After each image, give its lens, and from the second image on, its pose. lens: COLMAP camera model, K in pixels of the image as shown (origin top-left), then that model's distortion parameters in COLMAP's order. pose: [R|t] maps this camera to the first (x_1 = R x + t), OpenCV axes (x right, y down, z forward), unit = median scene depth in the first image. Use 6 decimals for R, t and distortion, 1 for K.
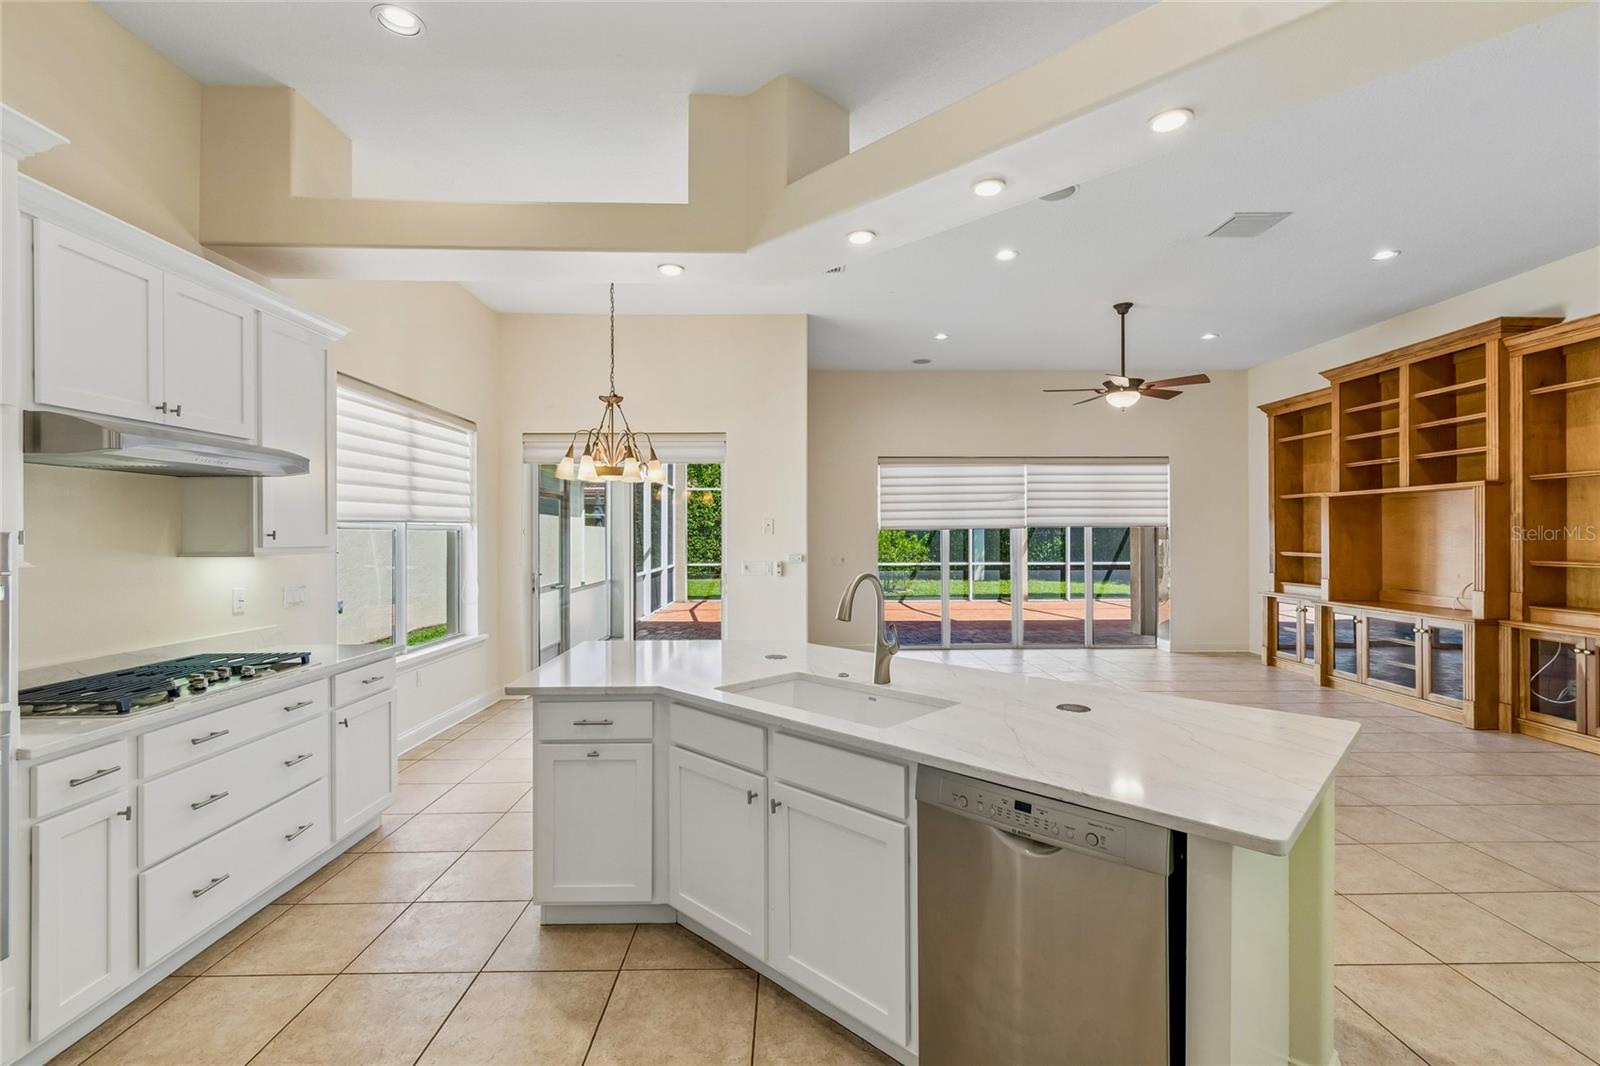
lens RADIAL K [[715.3, 0, 800.0], [0, 715.3, 533.0], [0, 0, 1]] dist [0.004432, -0.000882]
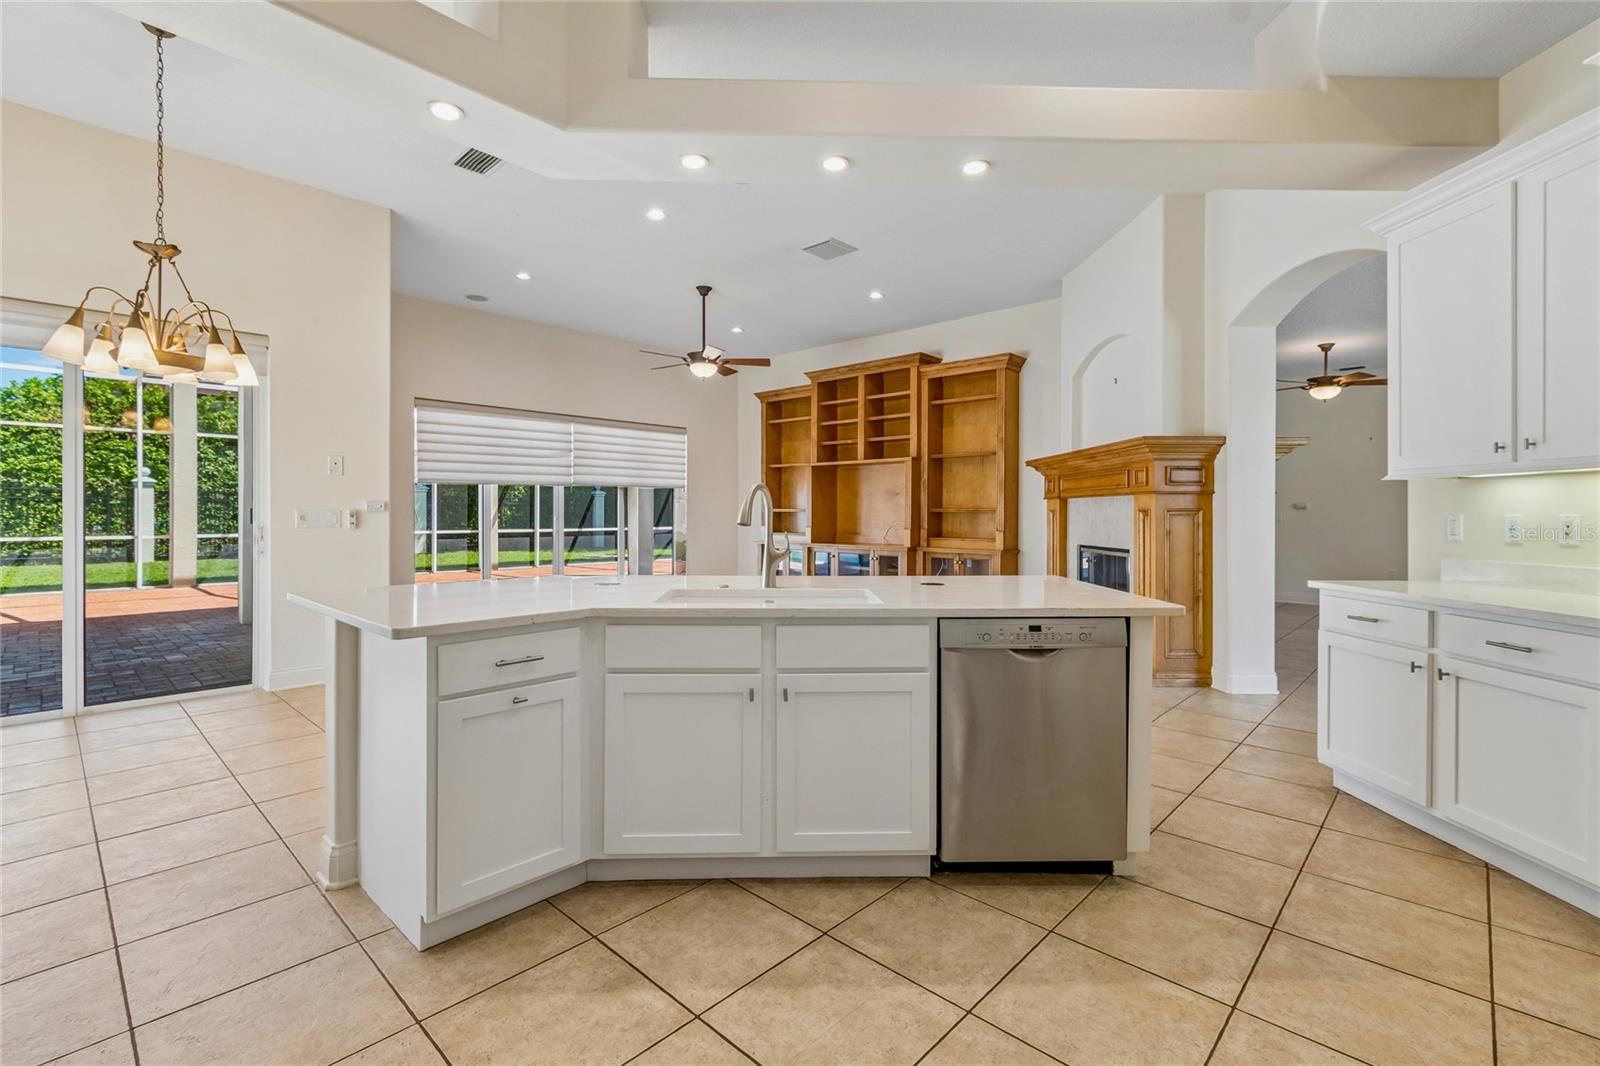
lens RADIAL K [[711.4, 0, 800.2], [0, 711.4, 522.9], [0, 0, 1]] dist [0.000786, 0.000015]
pose [[0.692012, -0.005468, 0.721865, -0.496989], [-0.006770, 0.999878, 0.014063, 0.077008], [-0.721854, -0.014619, 0.691891, 0.179672]]
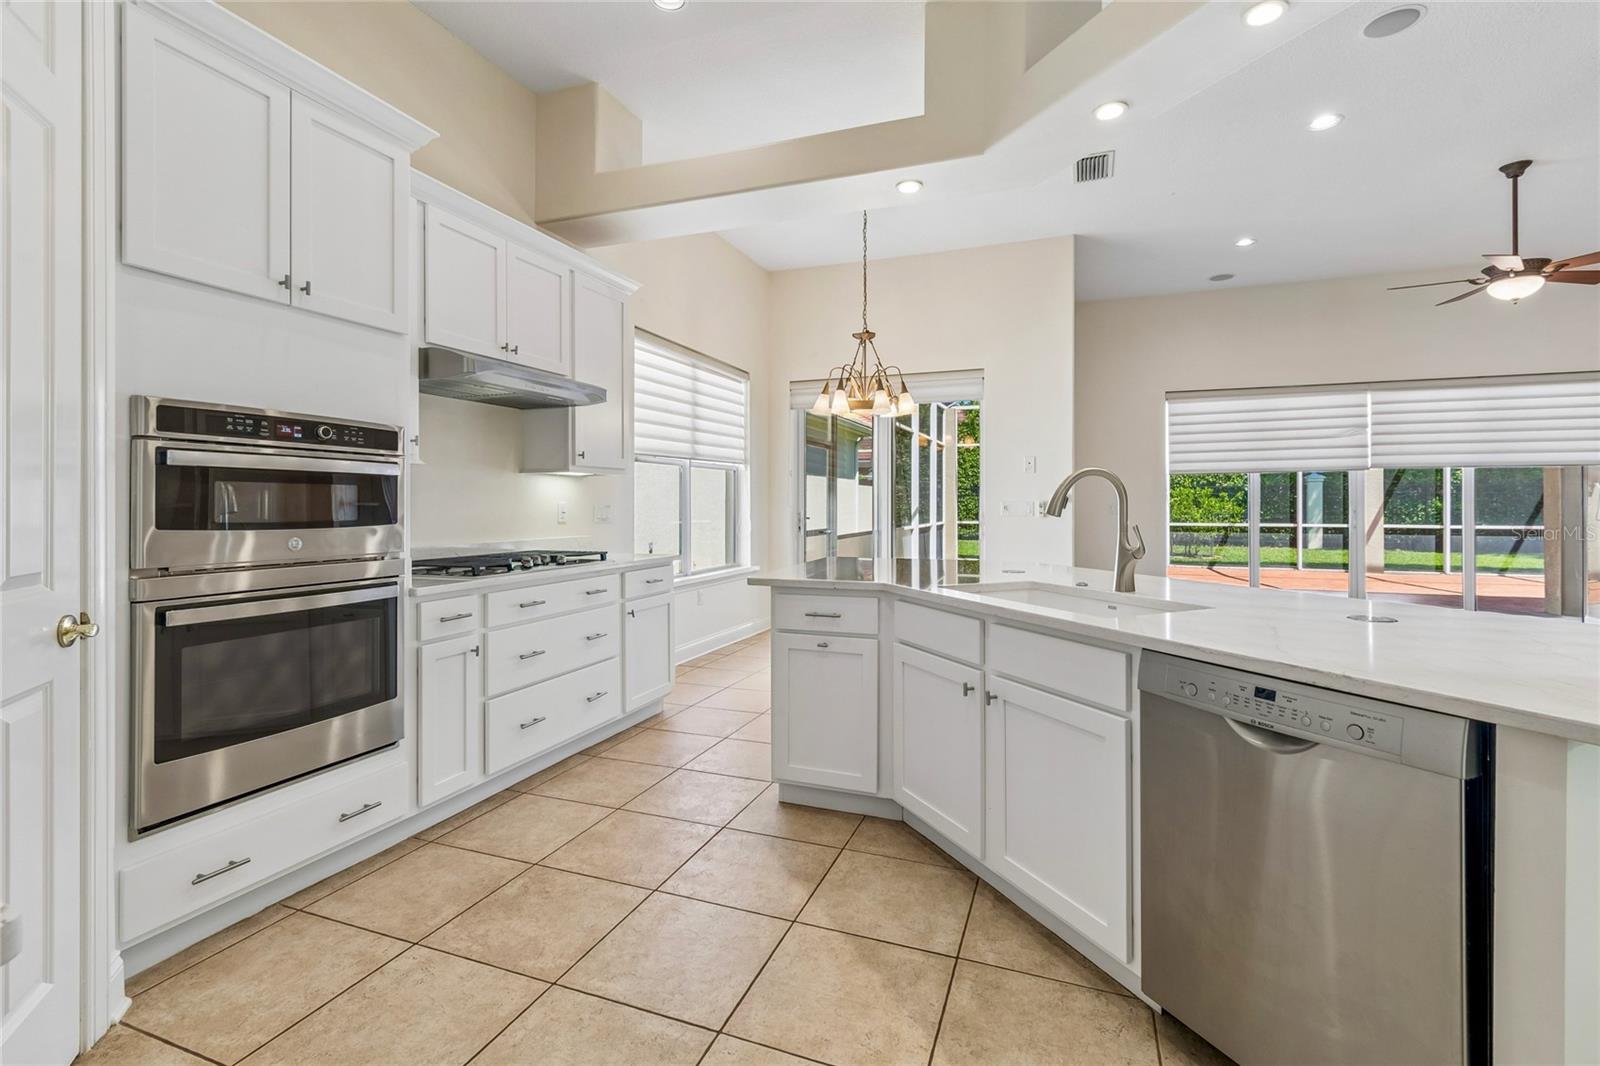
lens RADIAL K [[722.5, 0, 803.2], [0, 722.5, 502.5], [0, 0, 1]] dist [0.003500, -0.000912]
pose [[0.929348, 0.001593, -0.369201, 0.058591], [-0.000825, 0.999997, 0.002236, 0.075781], [0.369204, -0.001773, 0.929347, 0.003227]]
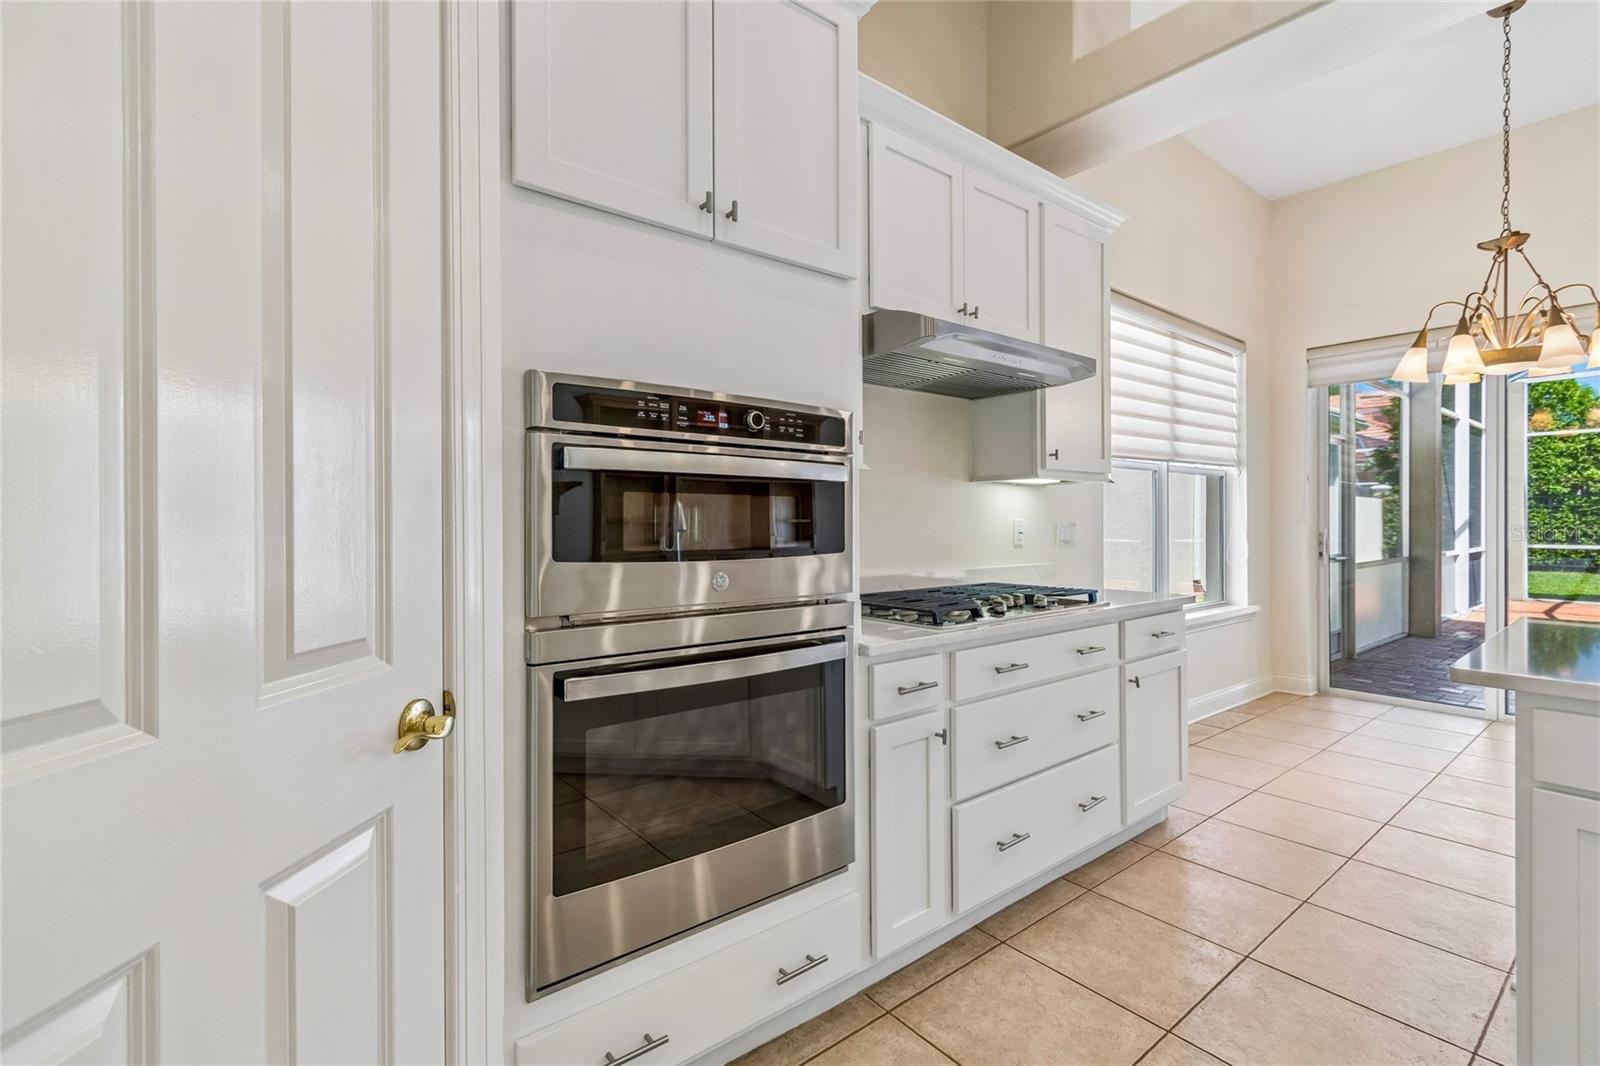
lens RADIAL K [[711.4, 0, 800.2], [0, 711.4, 522.9], [0, 0, 1]] dist [0.000786, 0.000015]
pose [[0.610117, 0.001820, -0.792310, -0.220777], [0.005005, 0.999969, 0.006151, 0.075829], [0.792296, -0.007719, 0.610088, 0.205530]]
